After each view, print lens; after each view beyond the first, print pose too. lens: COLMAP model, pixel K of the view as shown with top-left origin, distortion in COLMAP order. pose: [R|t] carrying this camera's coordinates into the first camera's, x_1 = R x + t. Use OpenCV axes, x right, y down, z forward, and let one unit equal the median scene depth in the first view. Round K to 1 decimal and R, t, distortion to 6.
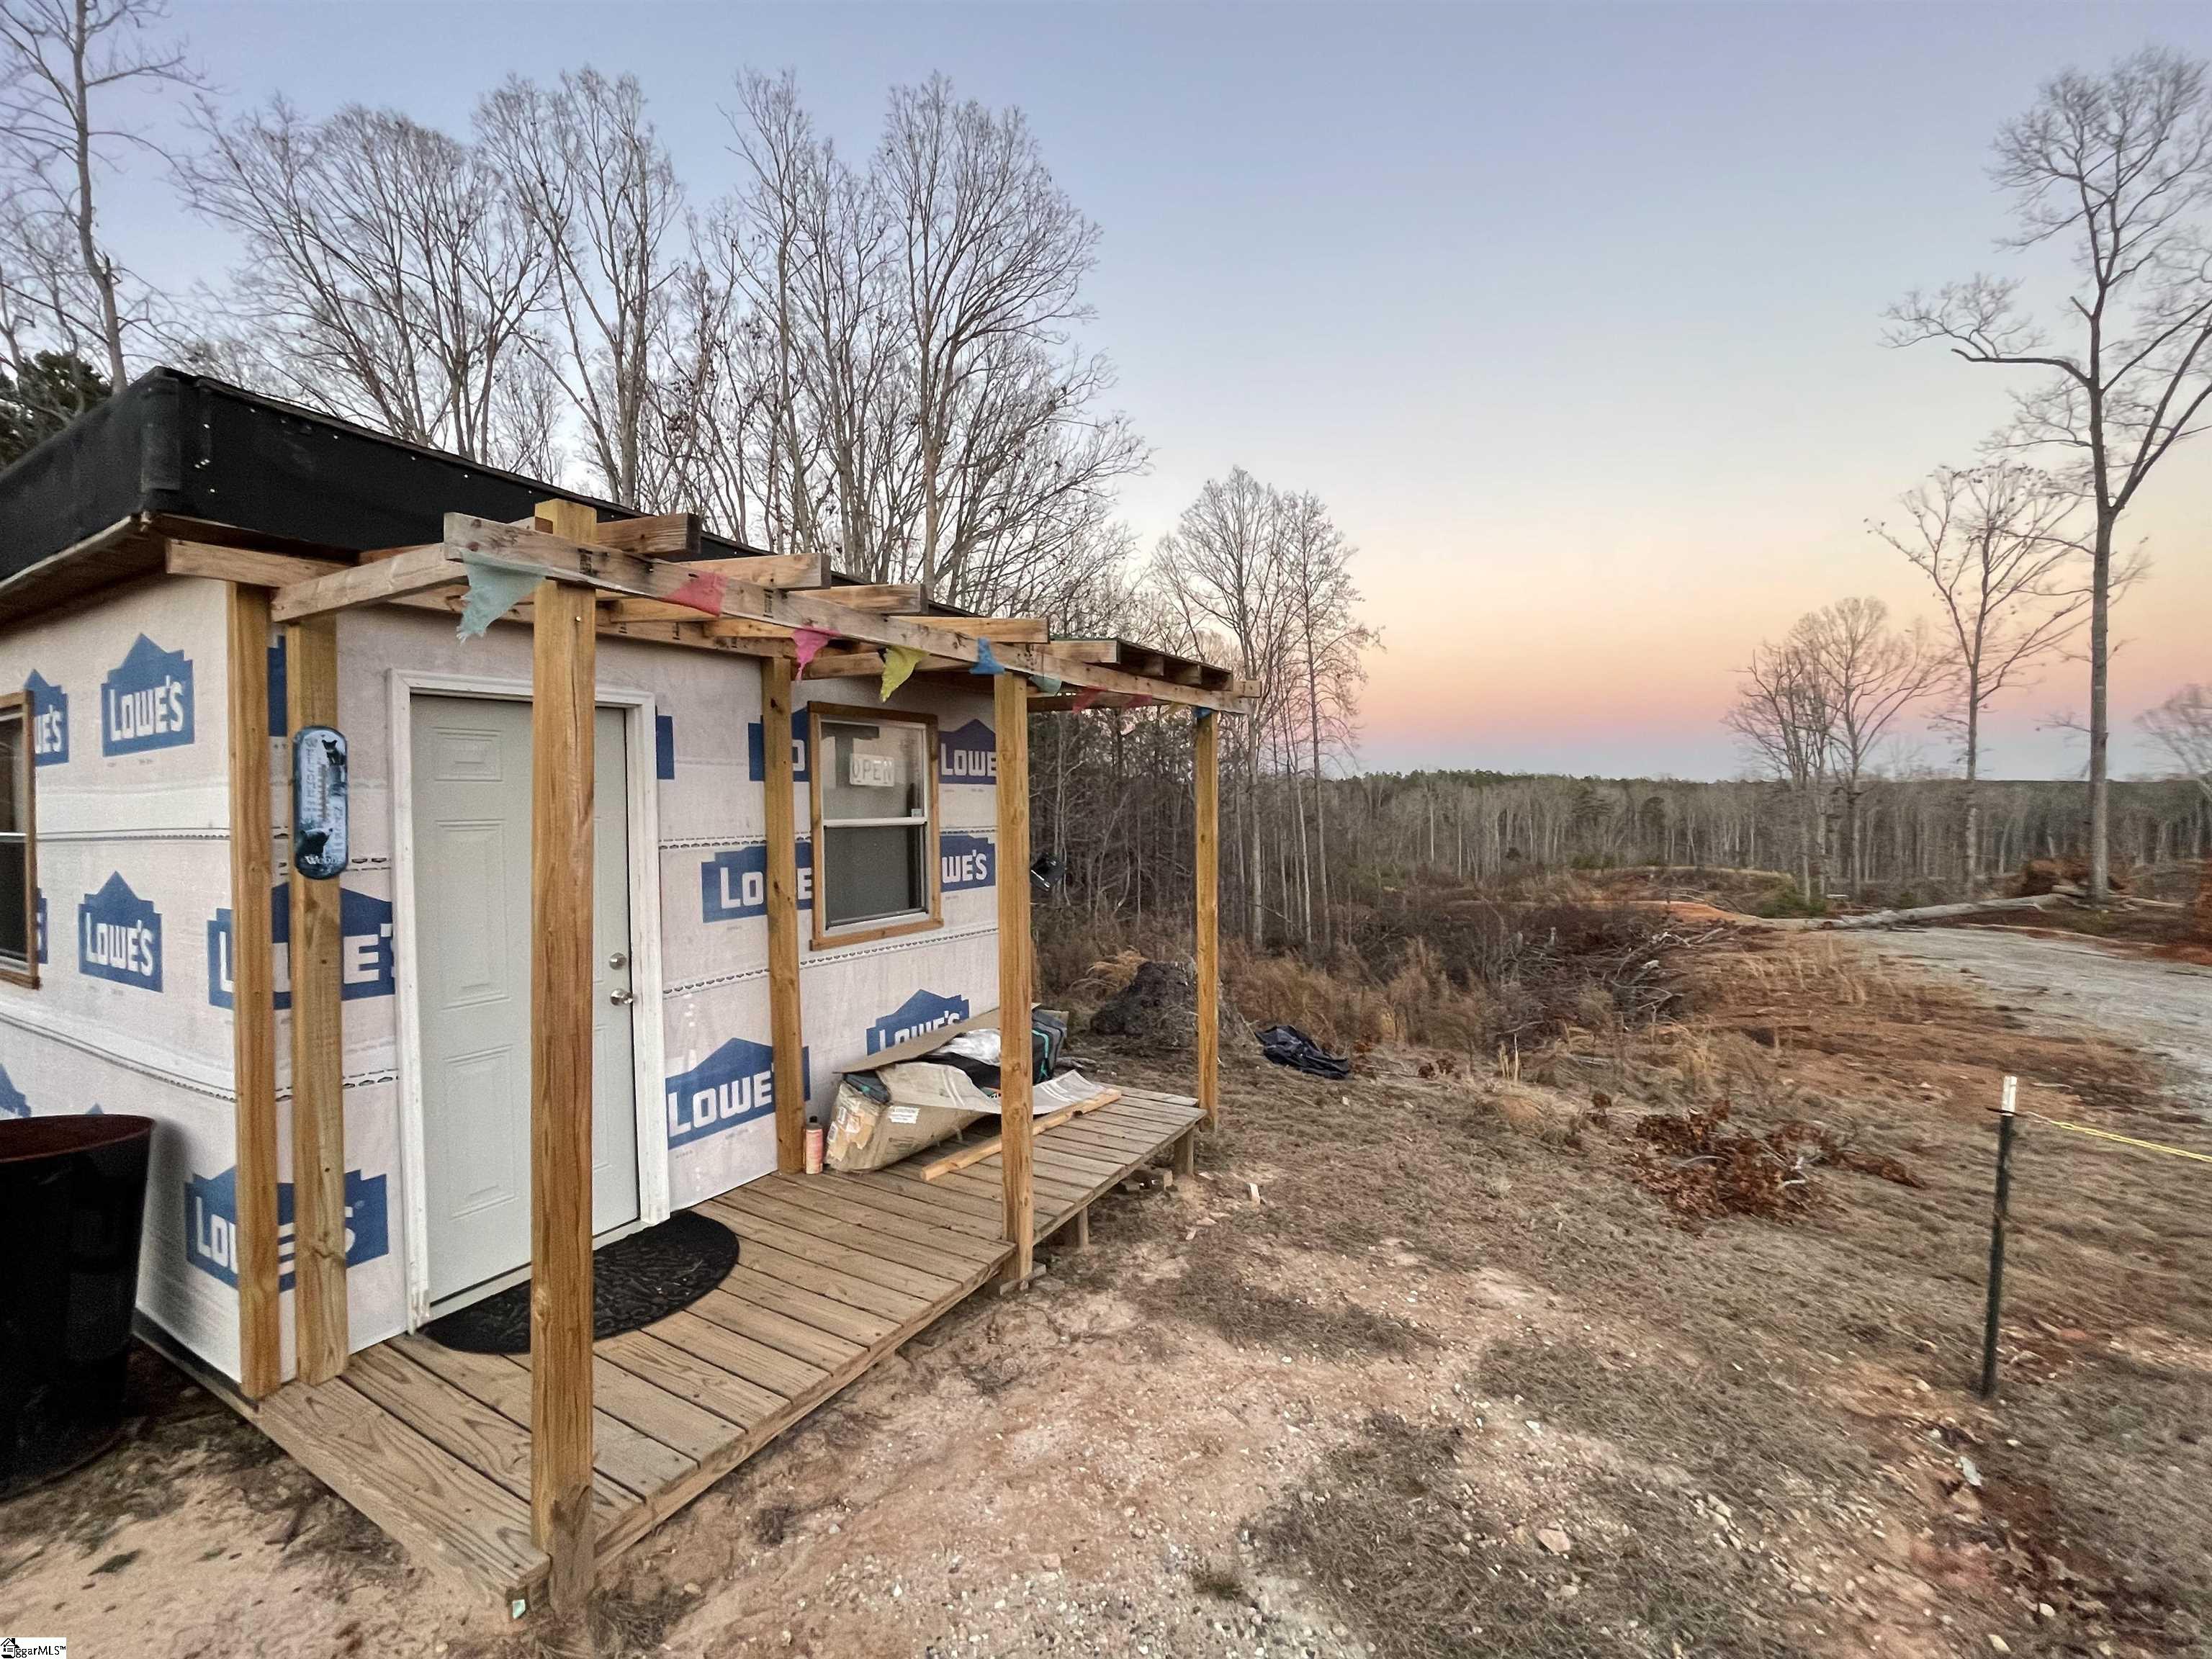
lens RADIAL K [[972.9, 0, 1092.5], [0, 972.9, 831.2], [0, 0, 1]] dist [-0.004633, -0.000070]
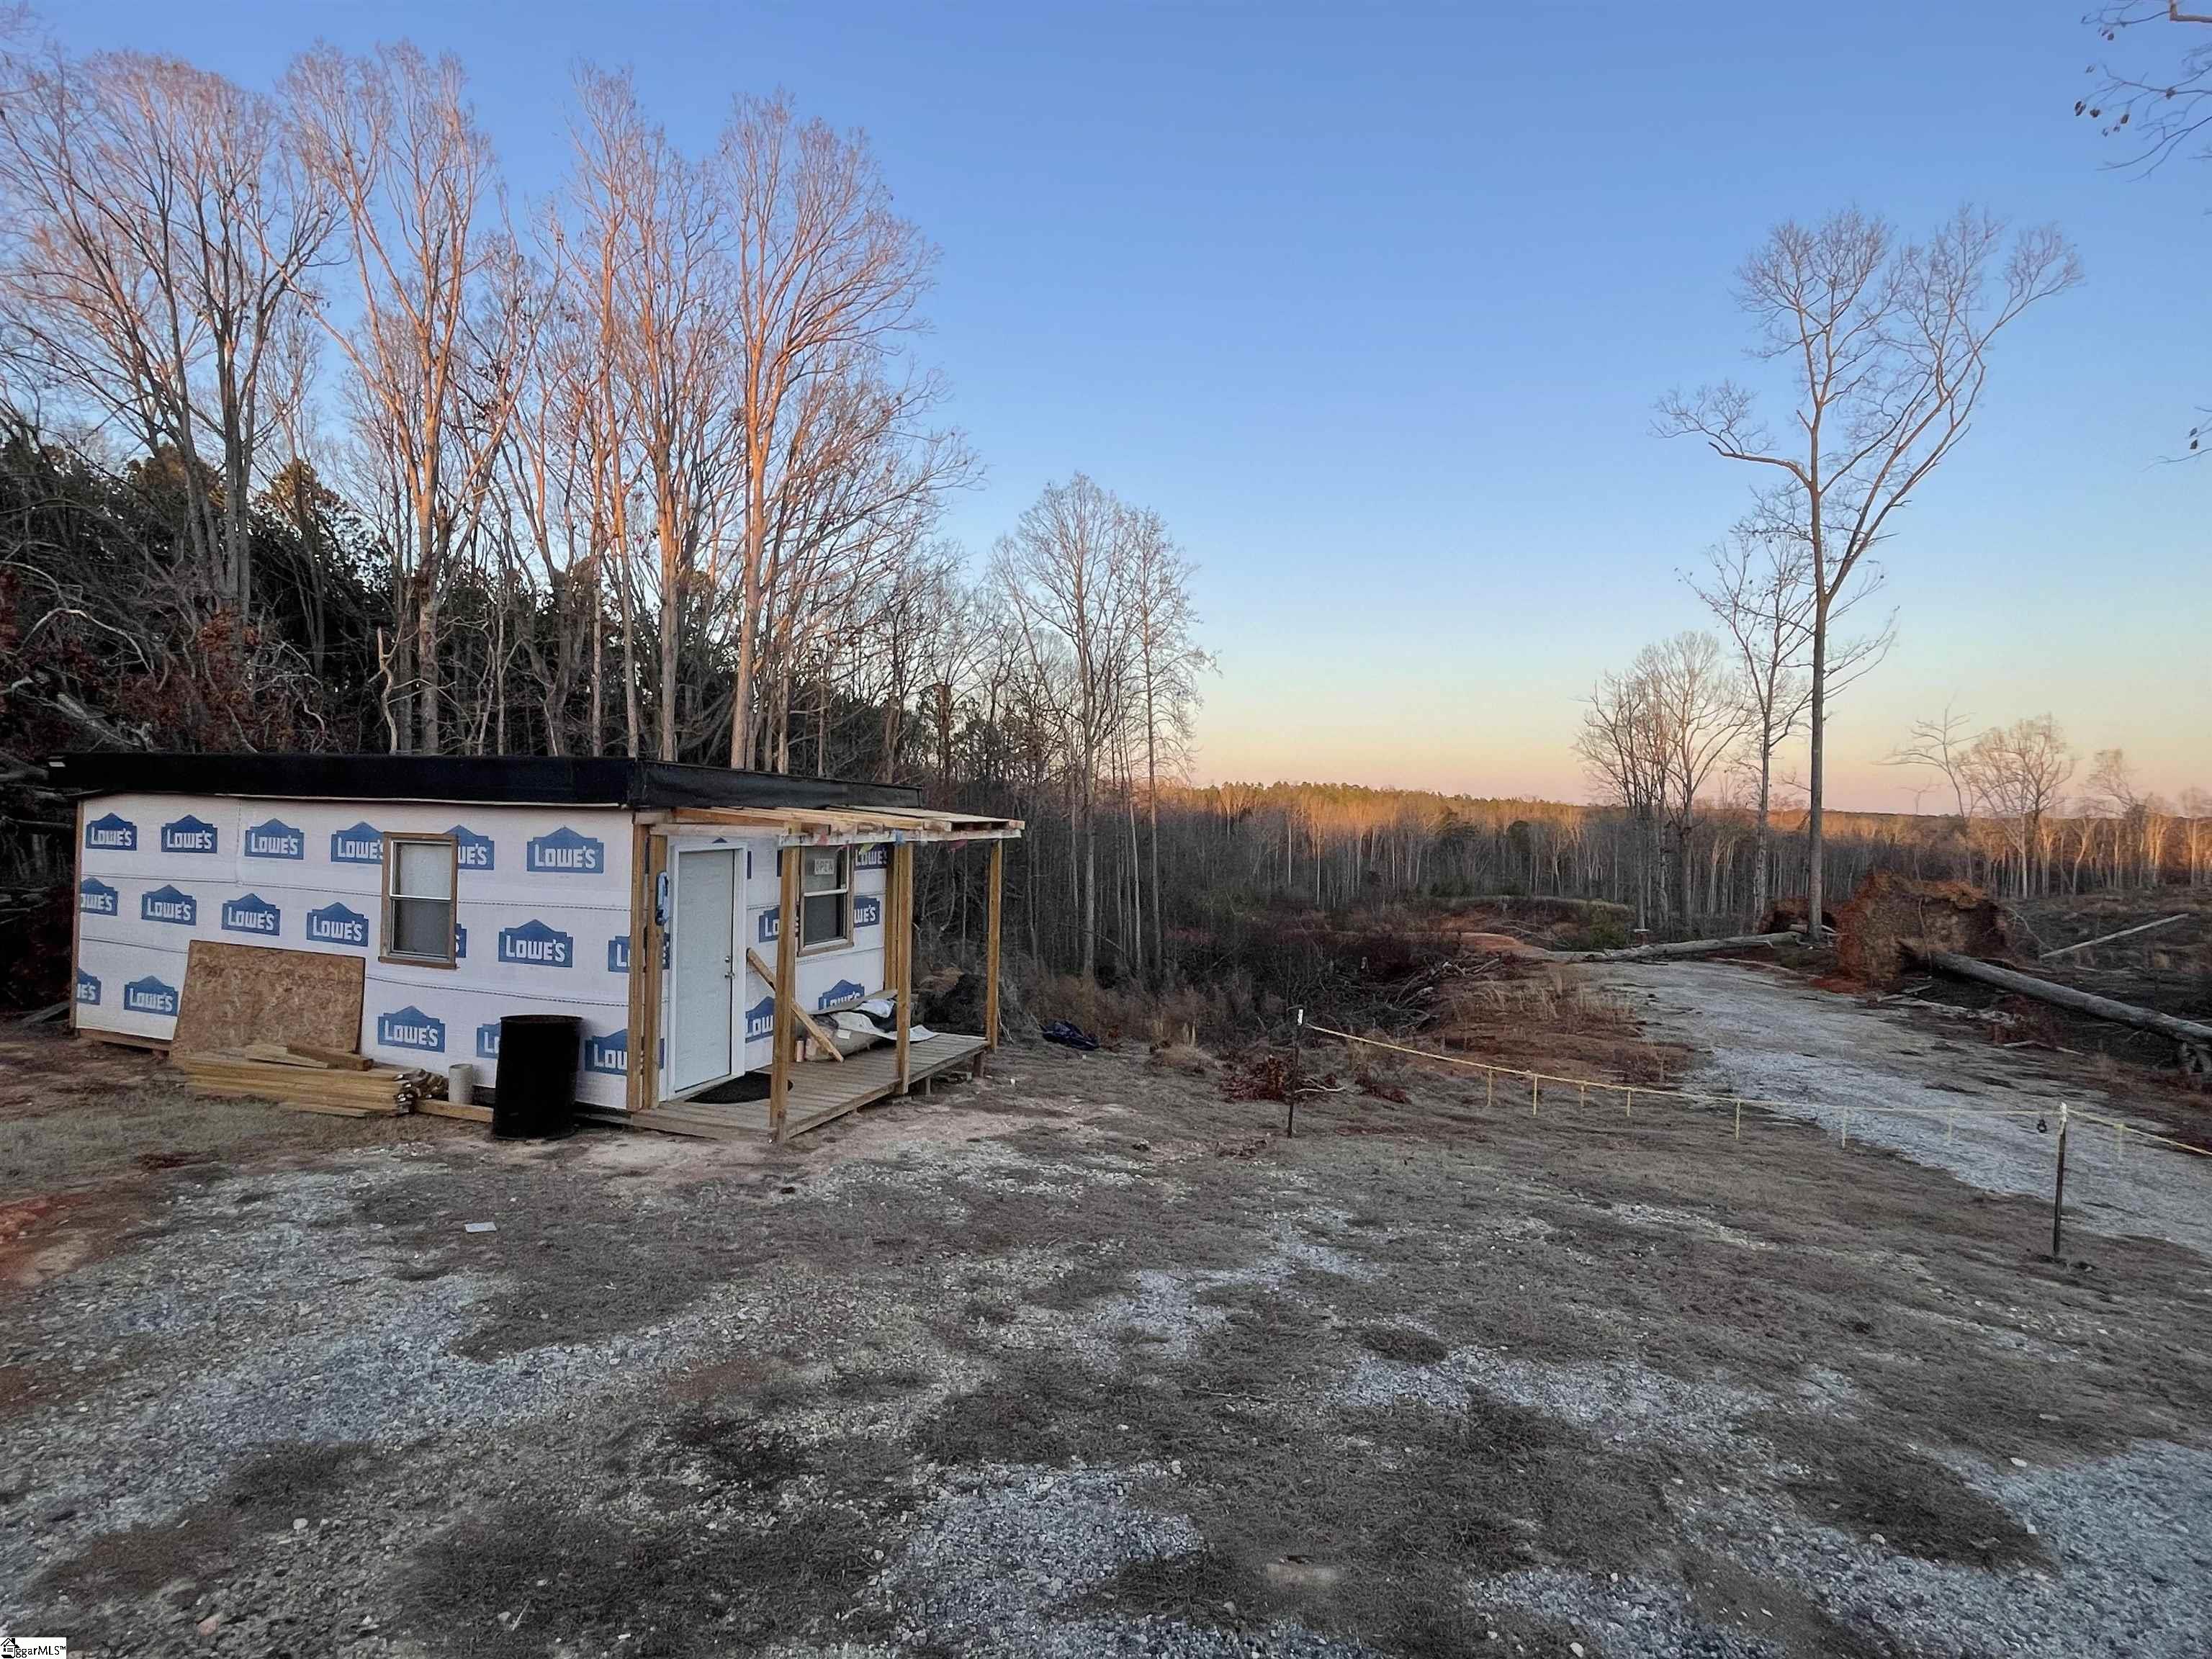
lens RADIAL K [[1143.0, 0, 1094.5], [0, 1143.0, 826.9], [0, 0, 1]] dist [-0.000866, -0.002184]
pose [[0.987019, 0.028446, 0.158061, -0.007763], [-0.026463, 0.999543, -0.014633, -0.017770], [-0.158405, 0.010260, 0.987321, -0.198334]]
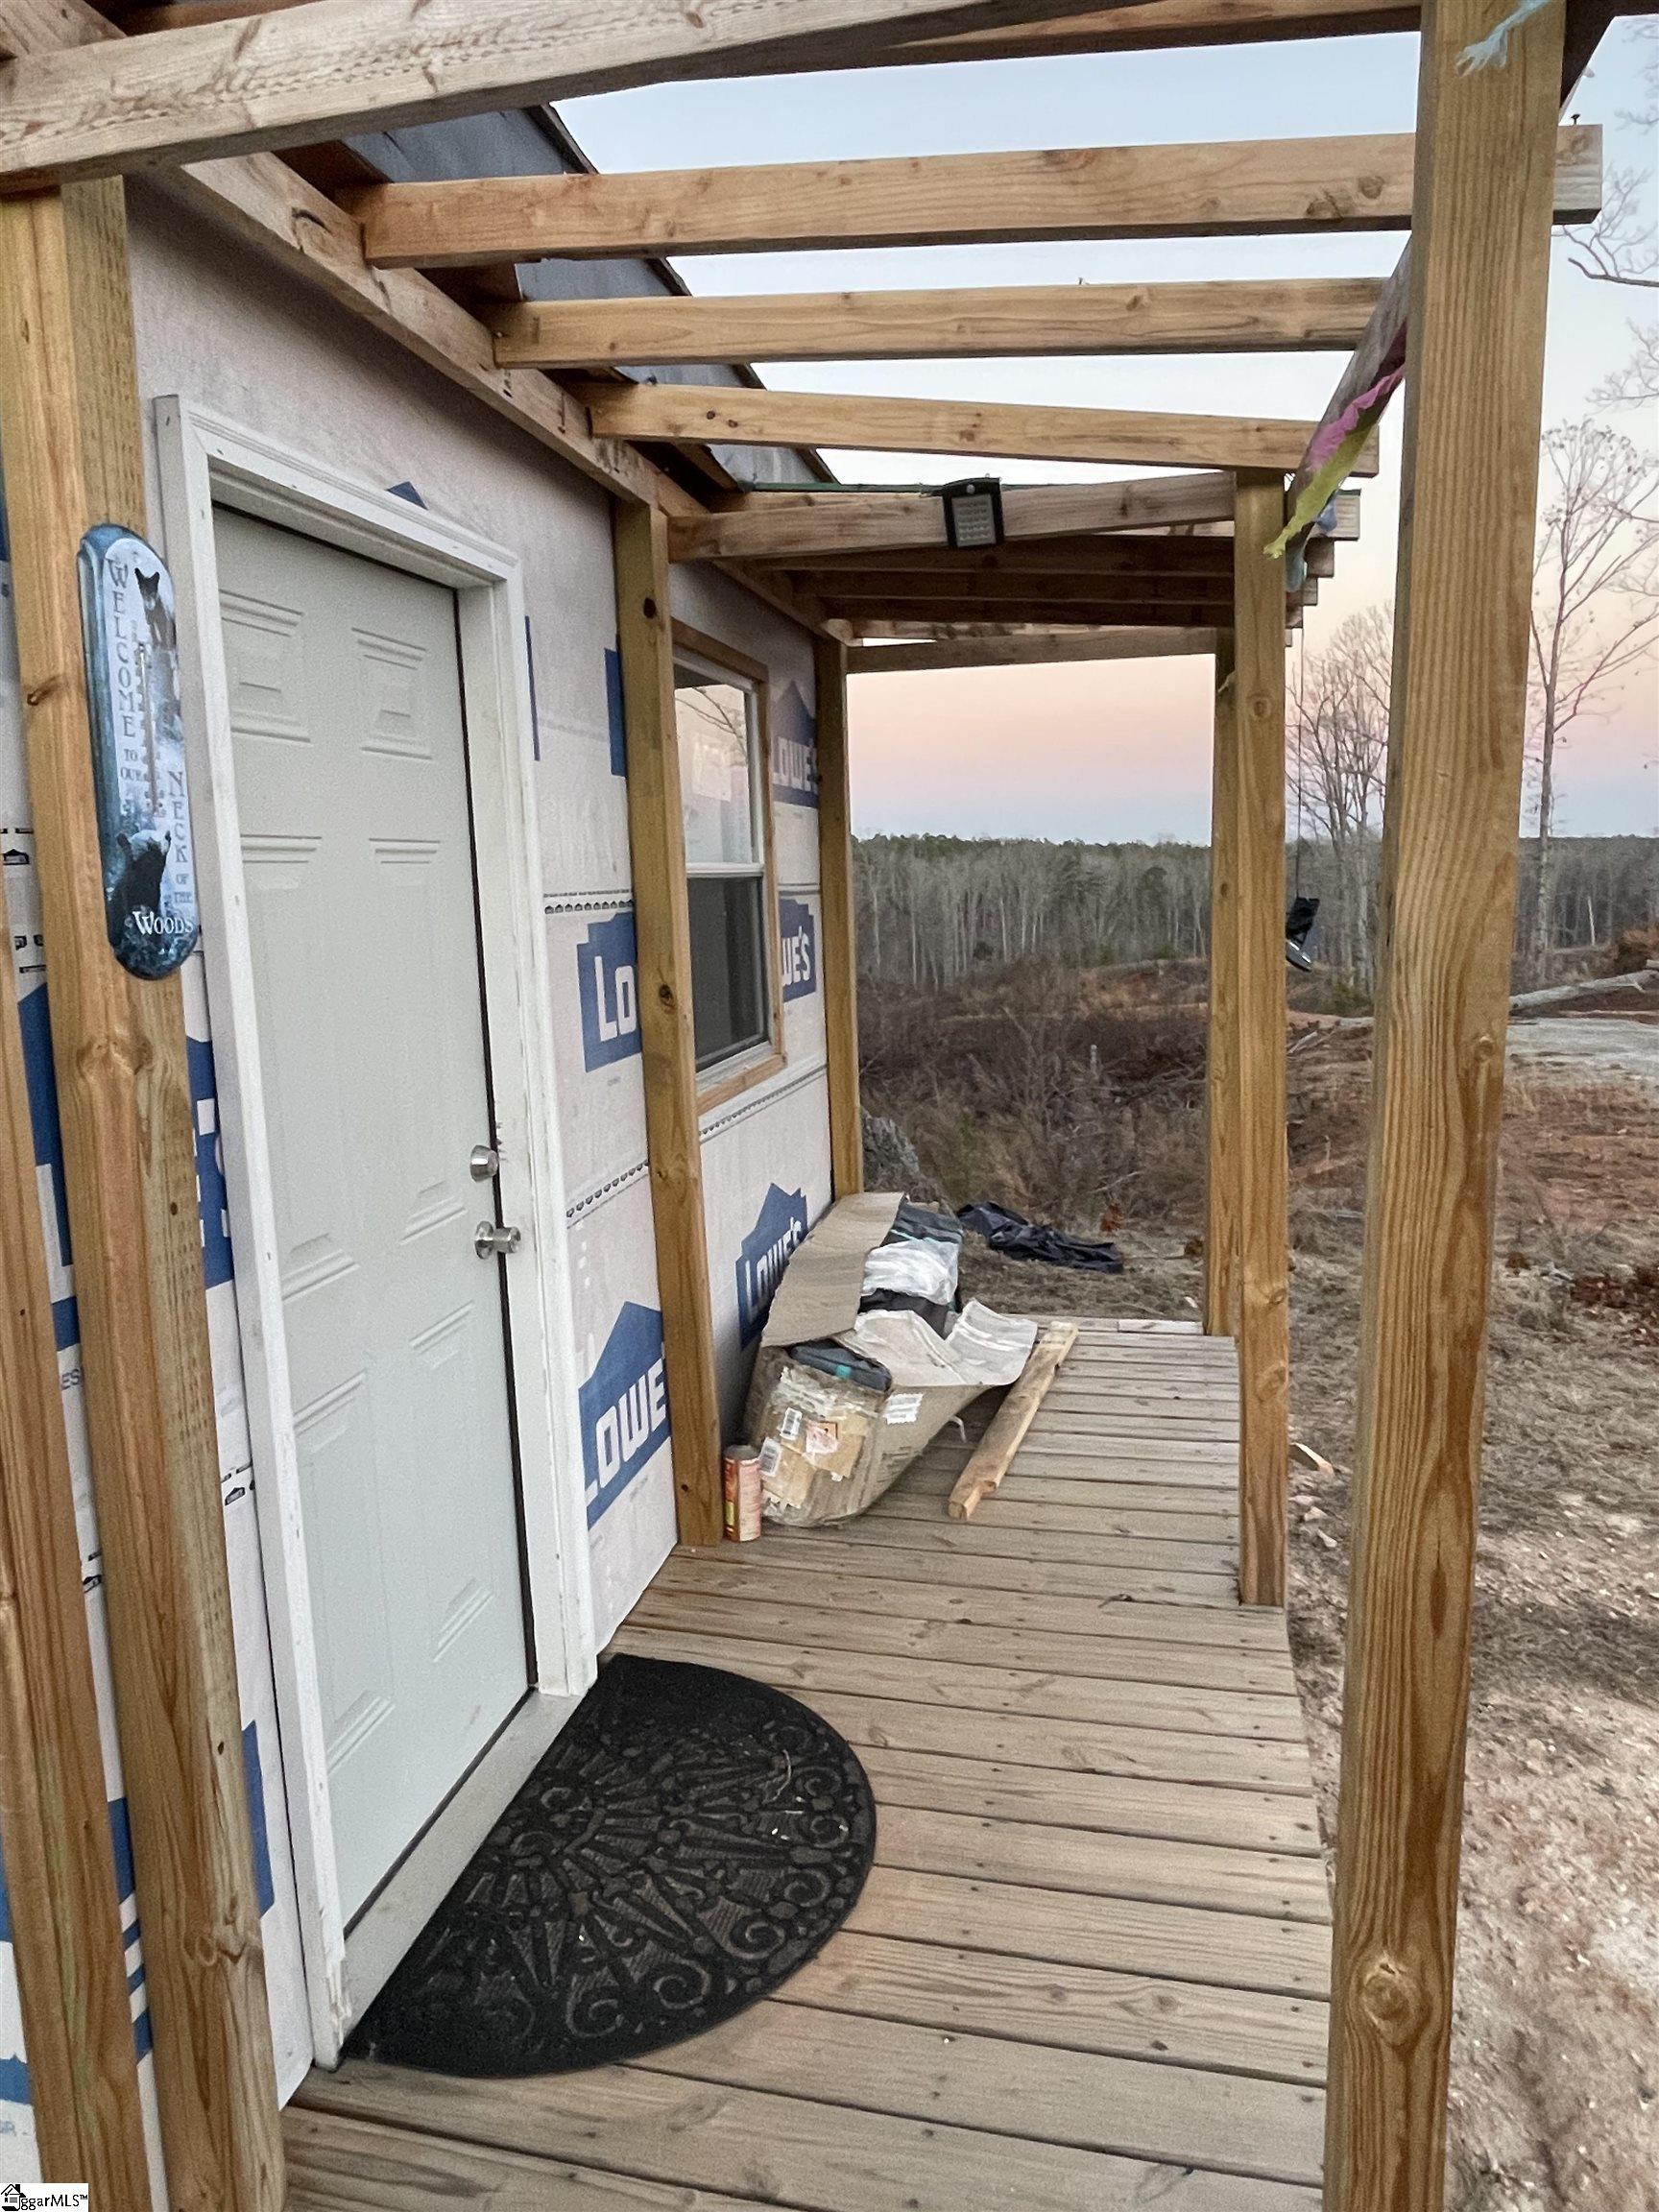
lens RADIAL K [[1444.6, 0, 799.3], [0, 1444.6, 1094.2], [0, 0, 1]] dist [-0.003078, -0.011773]
pose [[0.957084, -0.066449, 0.282090, -0.058981], [0.034844, 0.992683, 0.115615, 0.003201], [-0.287708, -0.100824, 0.952396, 0.034942]]
